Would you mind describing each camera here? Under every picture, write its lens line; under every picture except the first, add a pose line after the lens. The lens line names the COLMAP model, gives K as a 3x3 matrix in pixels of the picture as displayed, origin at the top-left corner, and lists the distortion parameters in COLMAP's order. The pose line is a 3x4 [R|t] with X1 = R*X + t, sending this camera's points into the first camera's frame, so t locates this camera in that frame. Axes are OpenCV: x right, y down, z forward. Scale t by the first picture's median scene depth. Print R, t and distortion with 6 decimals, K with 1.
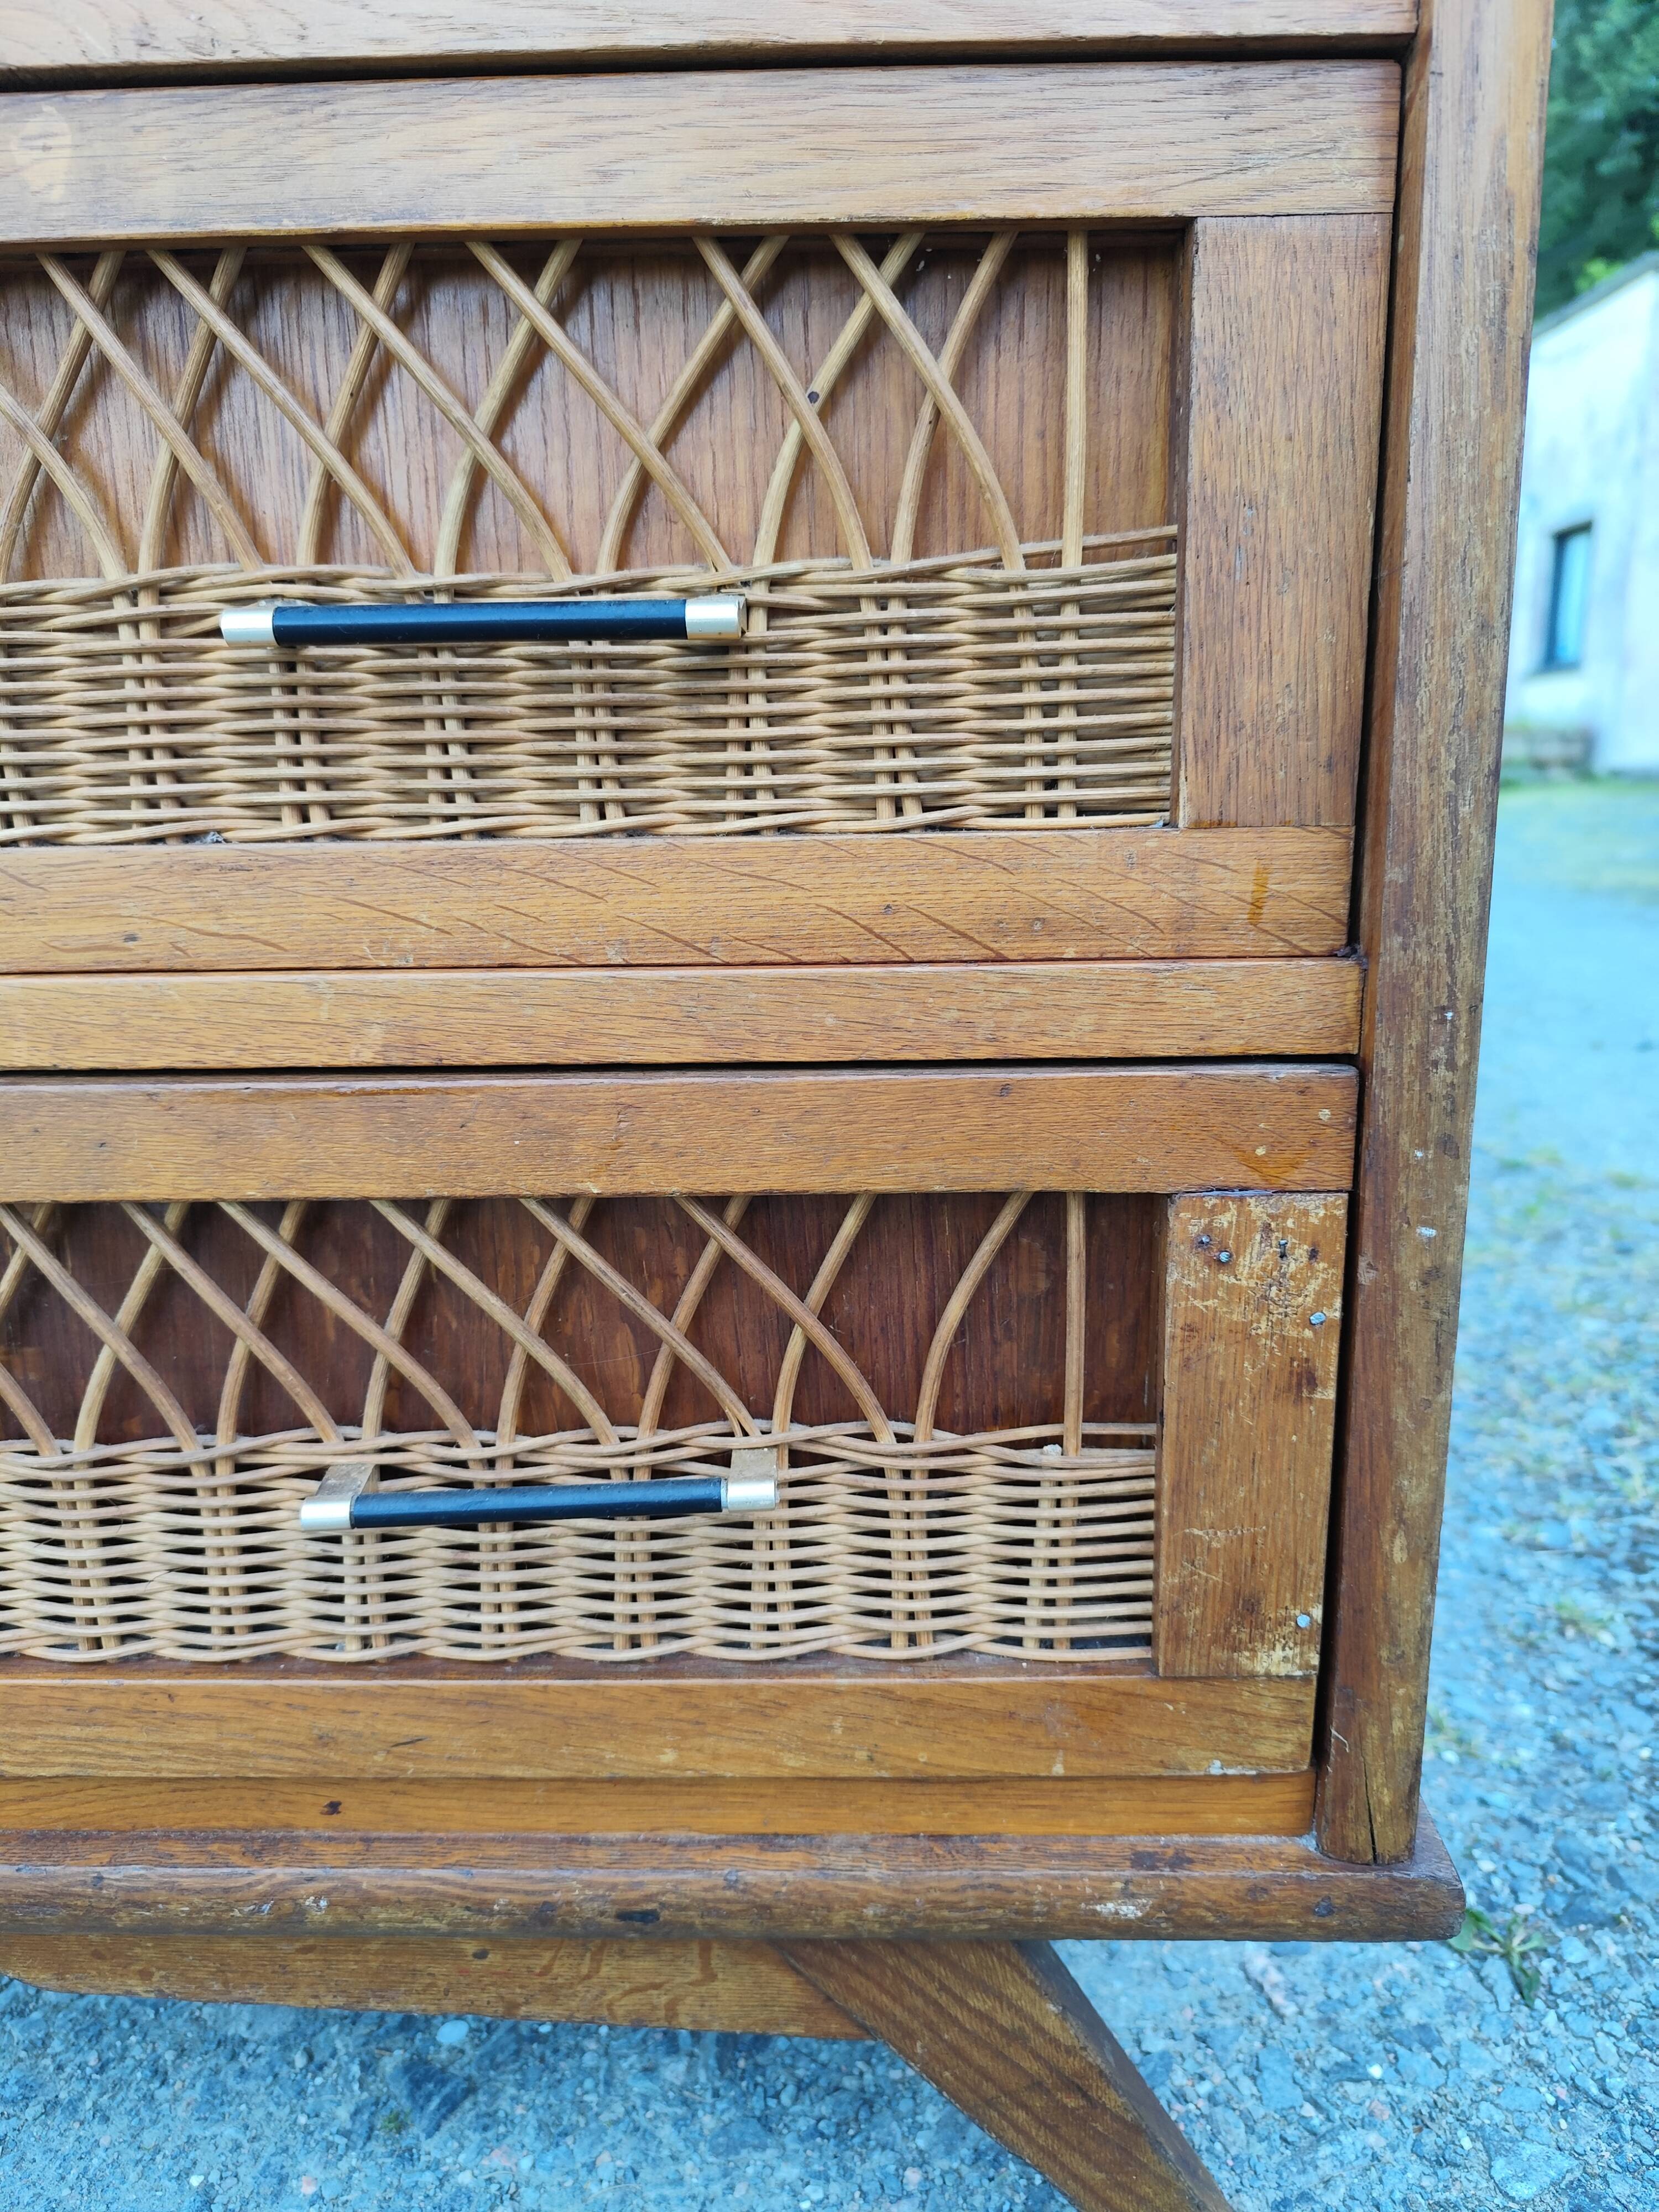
lens RADIAL K [[1519.6, 0, 842.7], [0, 1519.6, 1105.4], [0, 0, 1]] dist [0.014069, -0.027289]
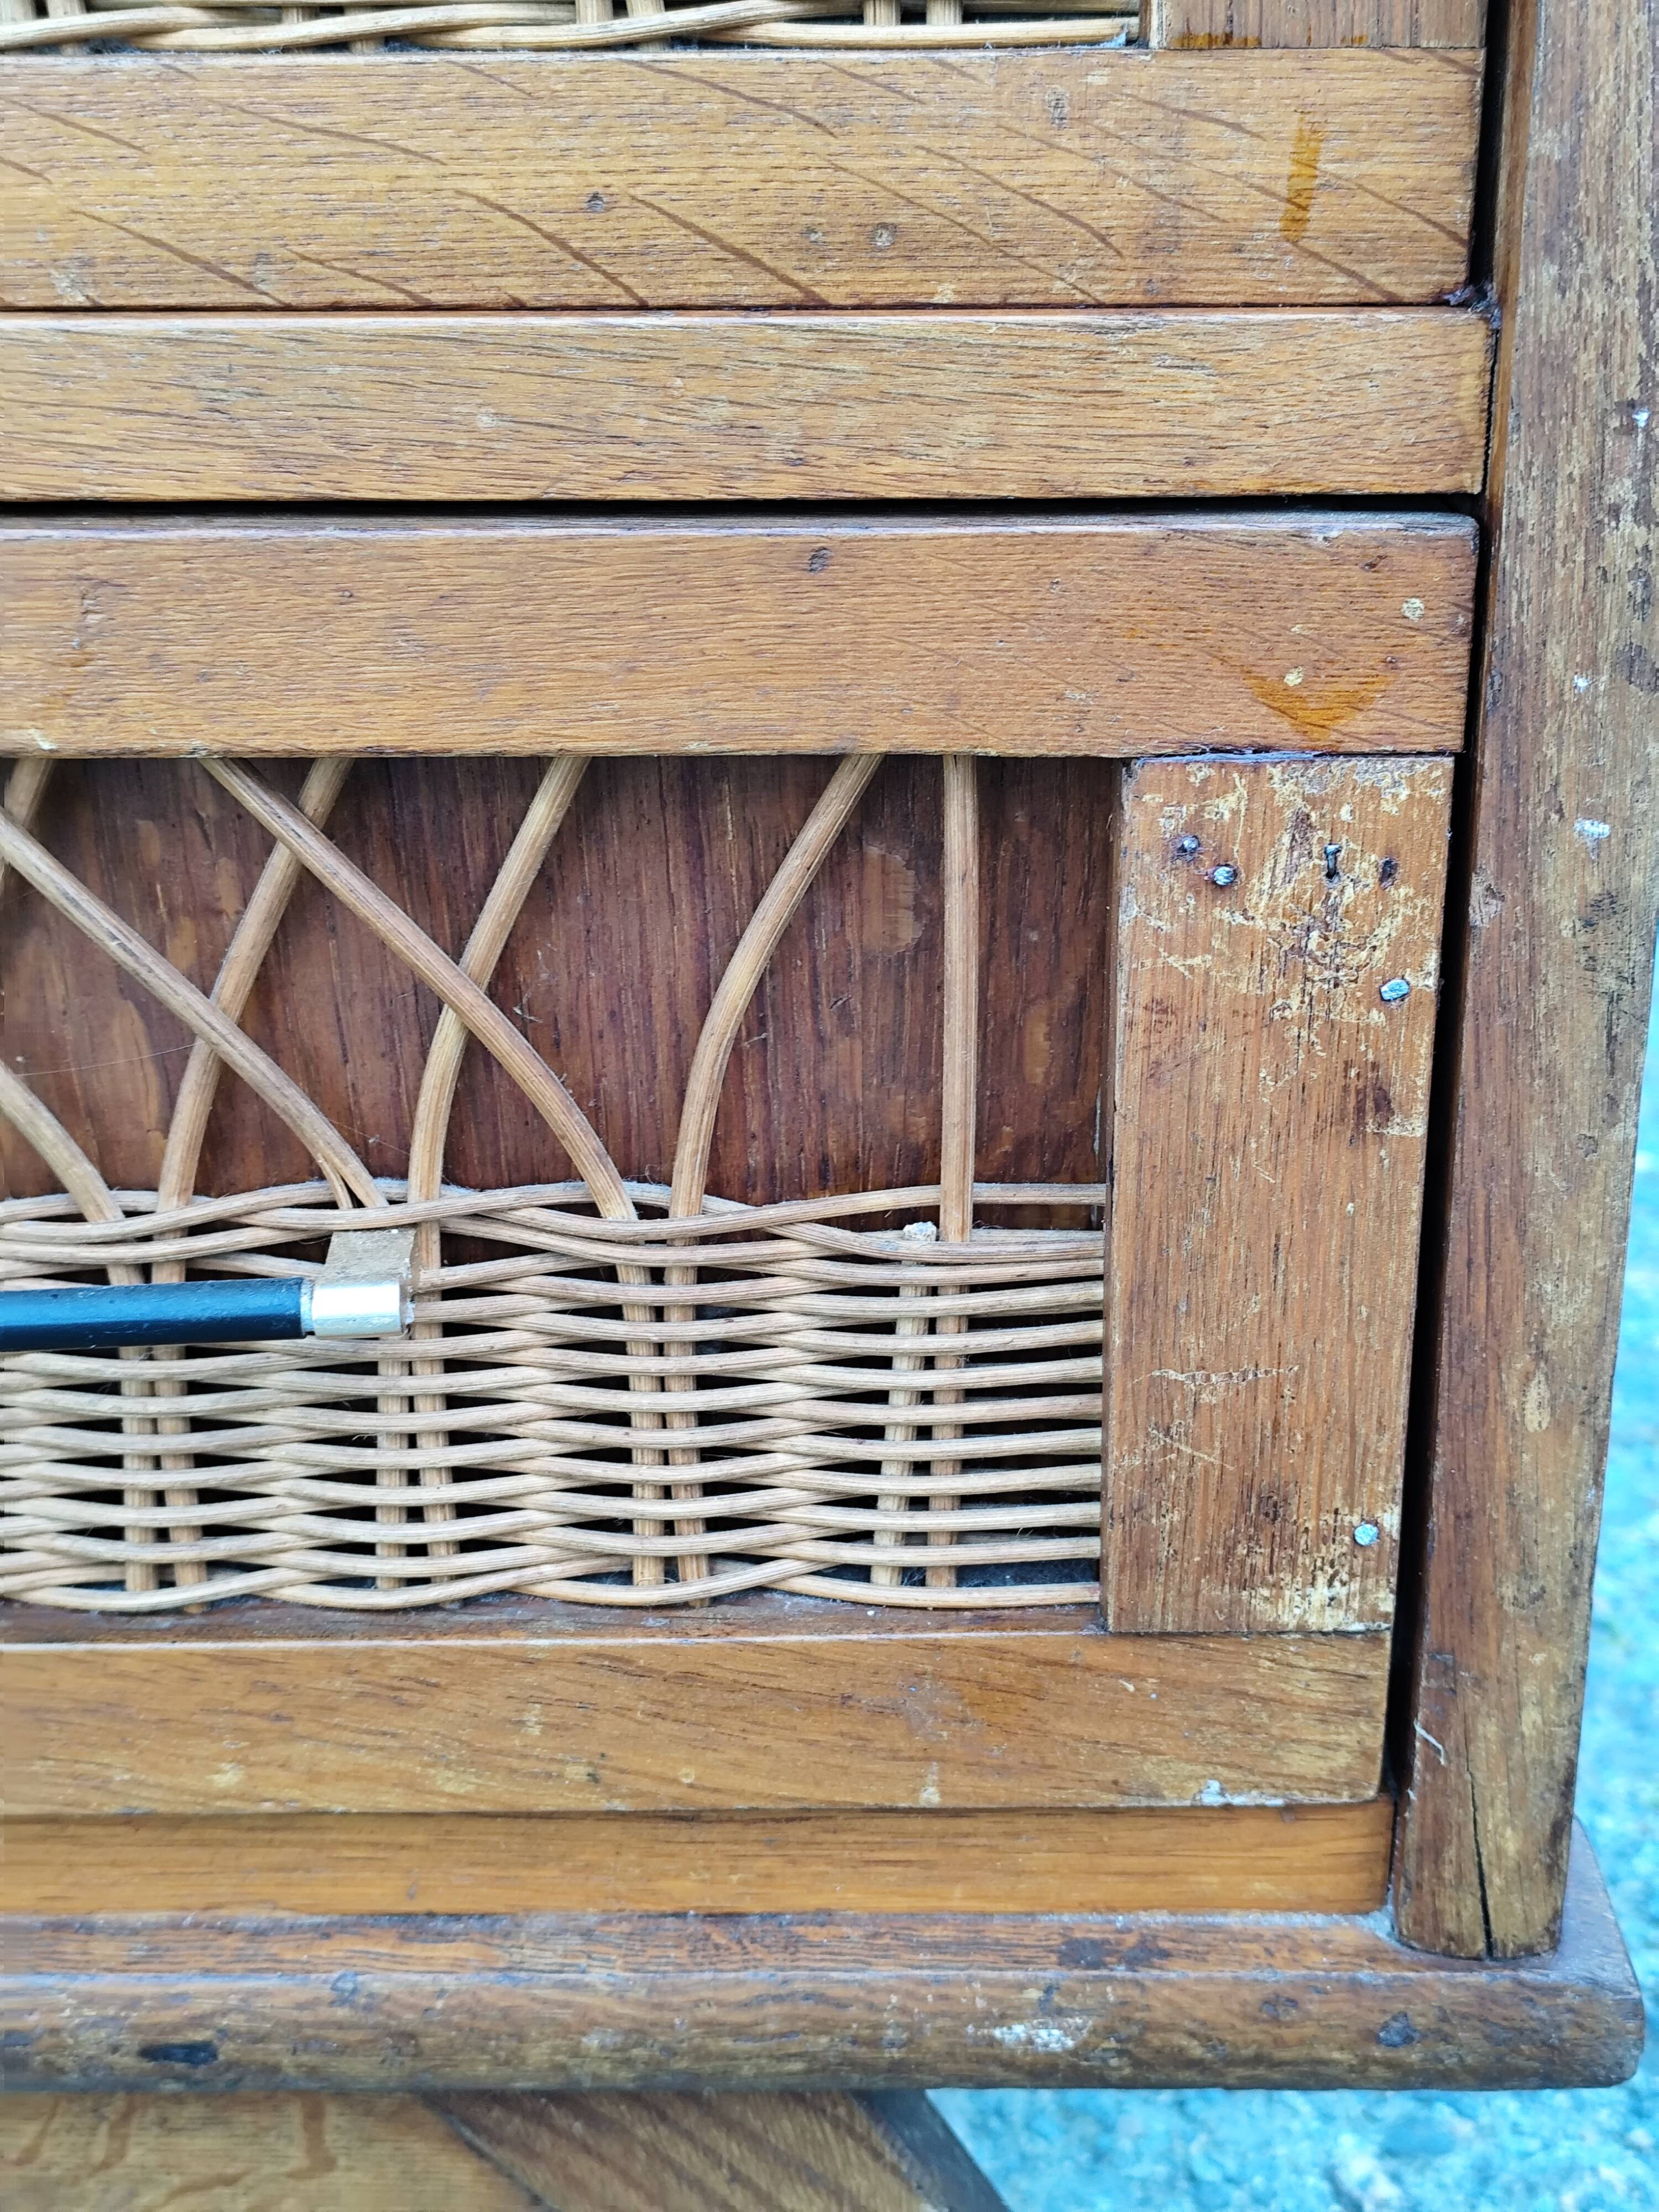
lens RADIAL K [[3062.5, 0, 853.0], [0, 3062.5, 1064.8], [0, 0, 1]] dist [0.044894, 0.000000]
pose [[0.999710, 0.003680, 0.023779, 0.086373], [-0.006923, 0.990442, 0.137757, 0.015942], [-0.023045, -0.137881, 0.990181, -0.077788]]
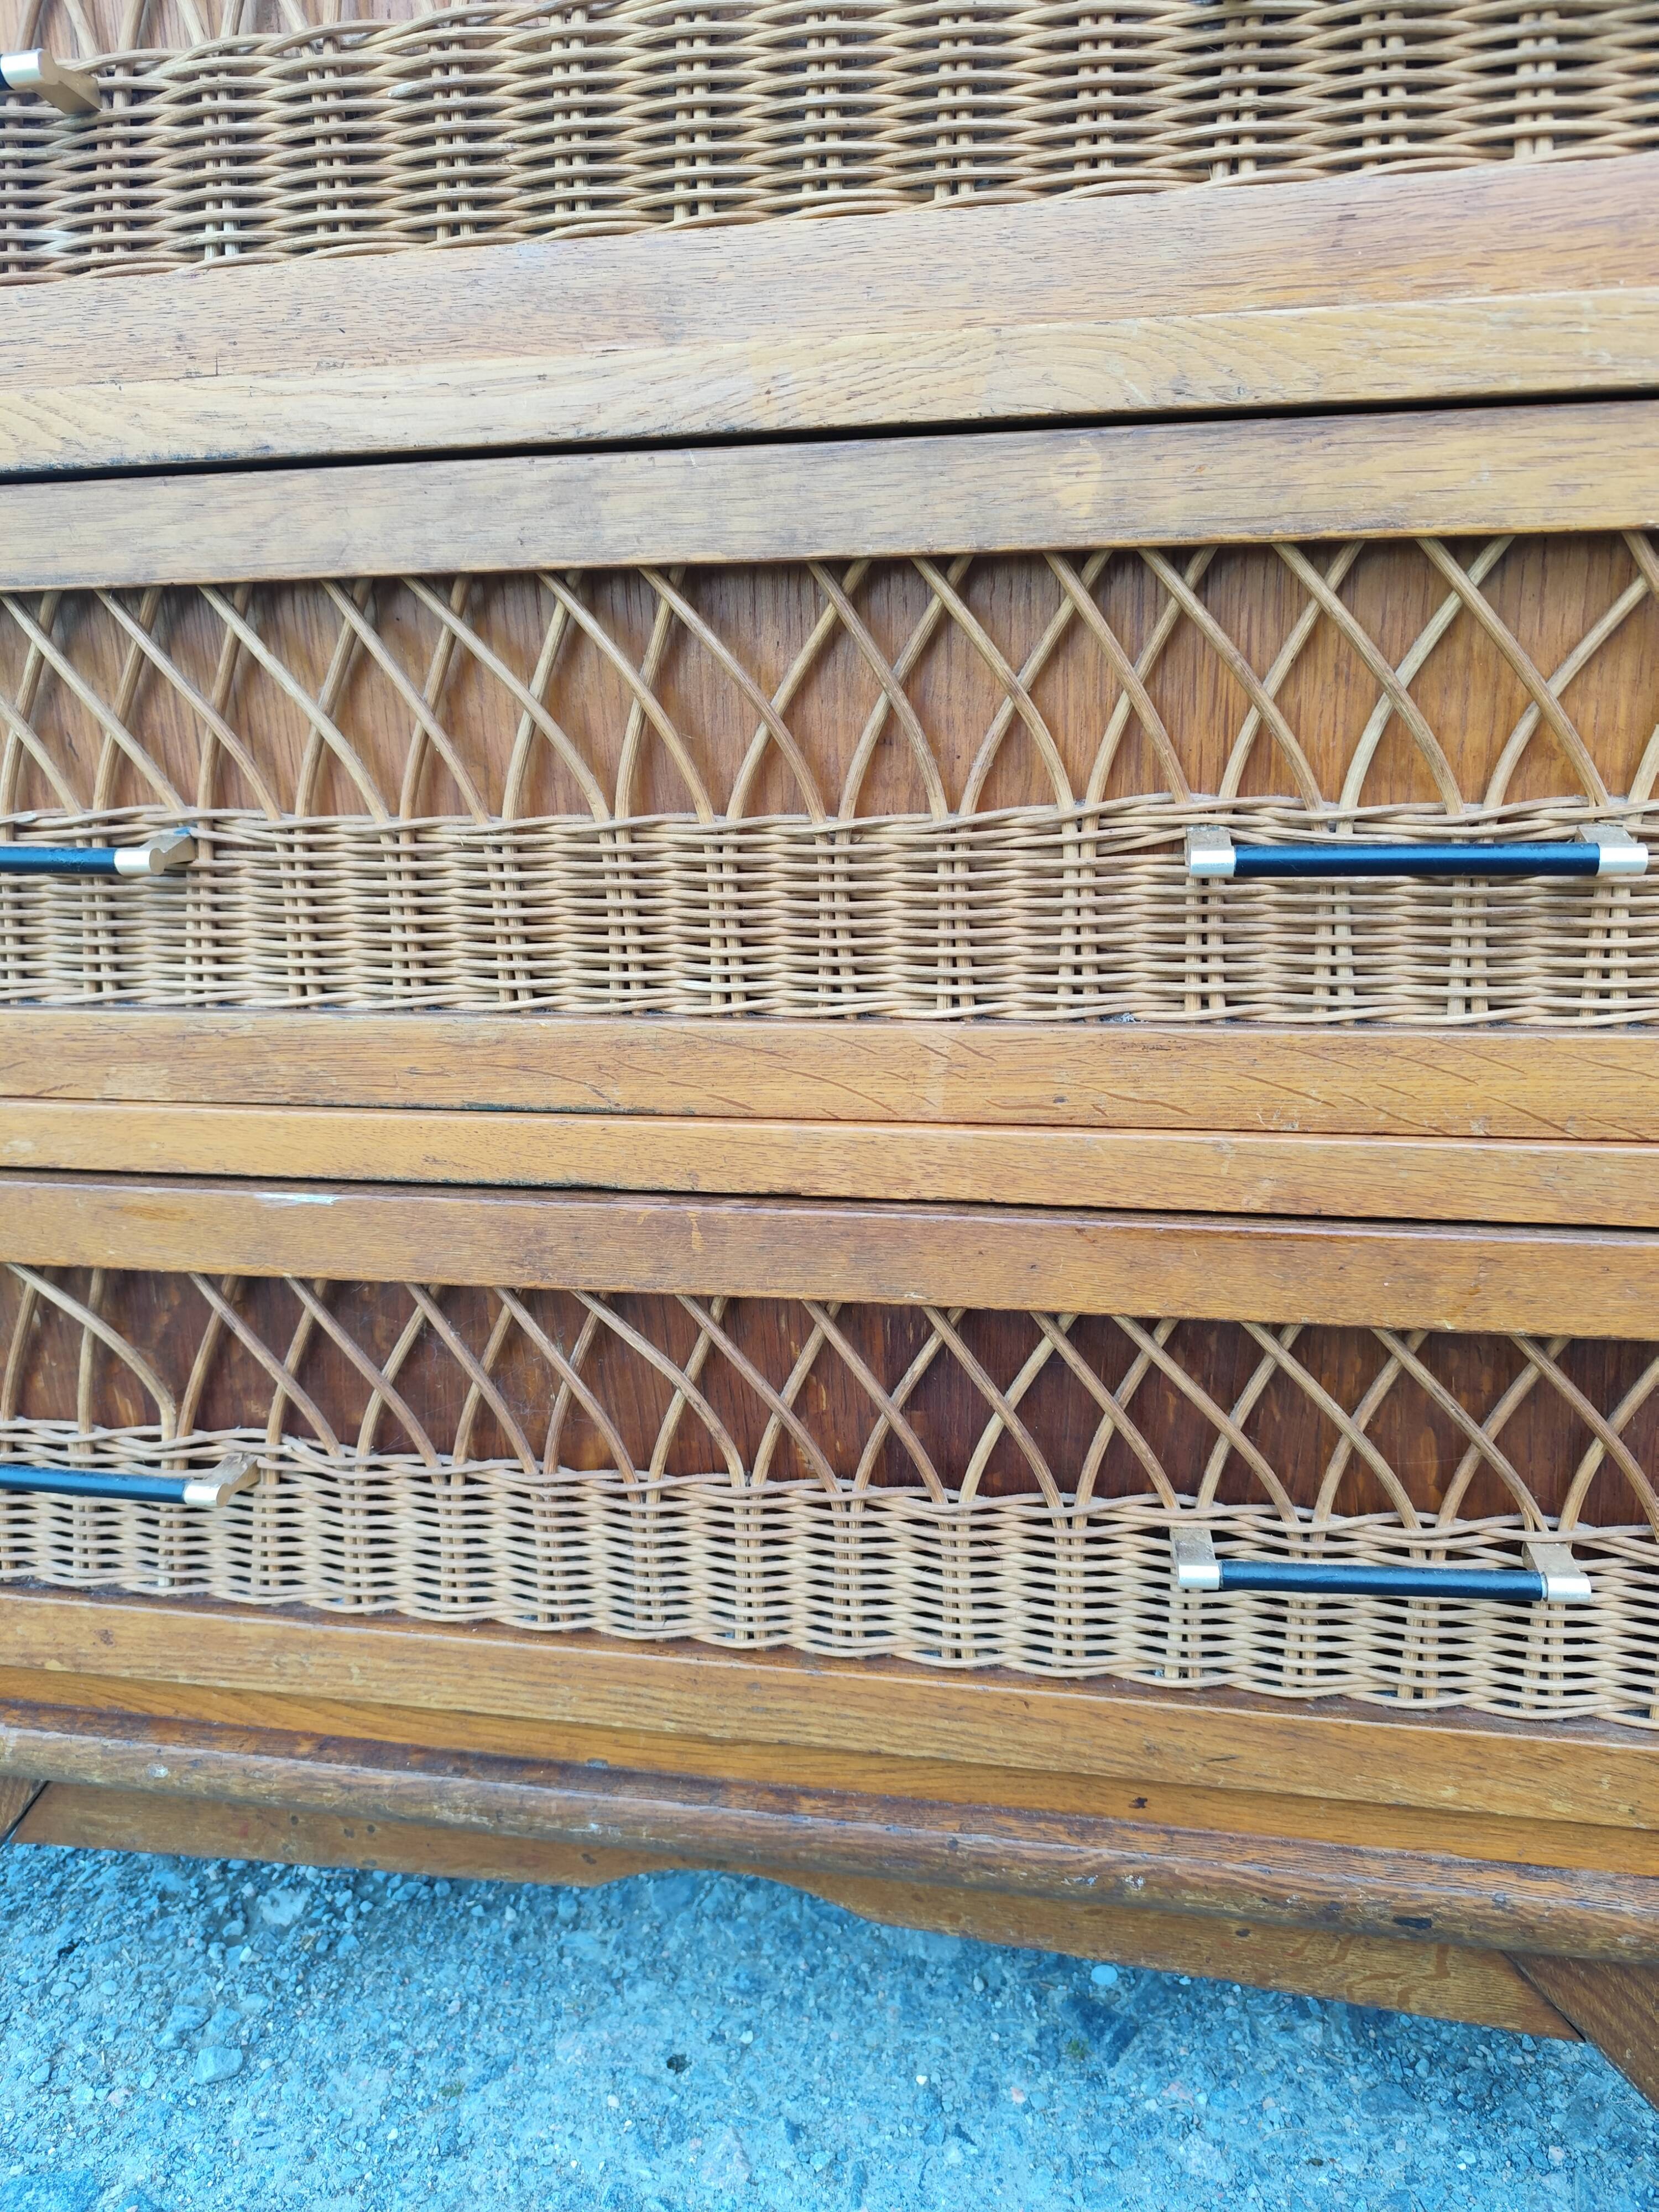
lens RADIAL K [[1519.6, 0, 845.6], [0, 1519.6, 1102.3], [0, 0, 1]] dist [0.014069, -0.027289]
pose [[0.987363, 0.033801, -0.154828, -0.415779], [-0.027074, 0.998604, 0.045357, -0.146885], [0.156145, -0.040592, 0.986900, -0.212108]]
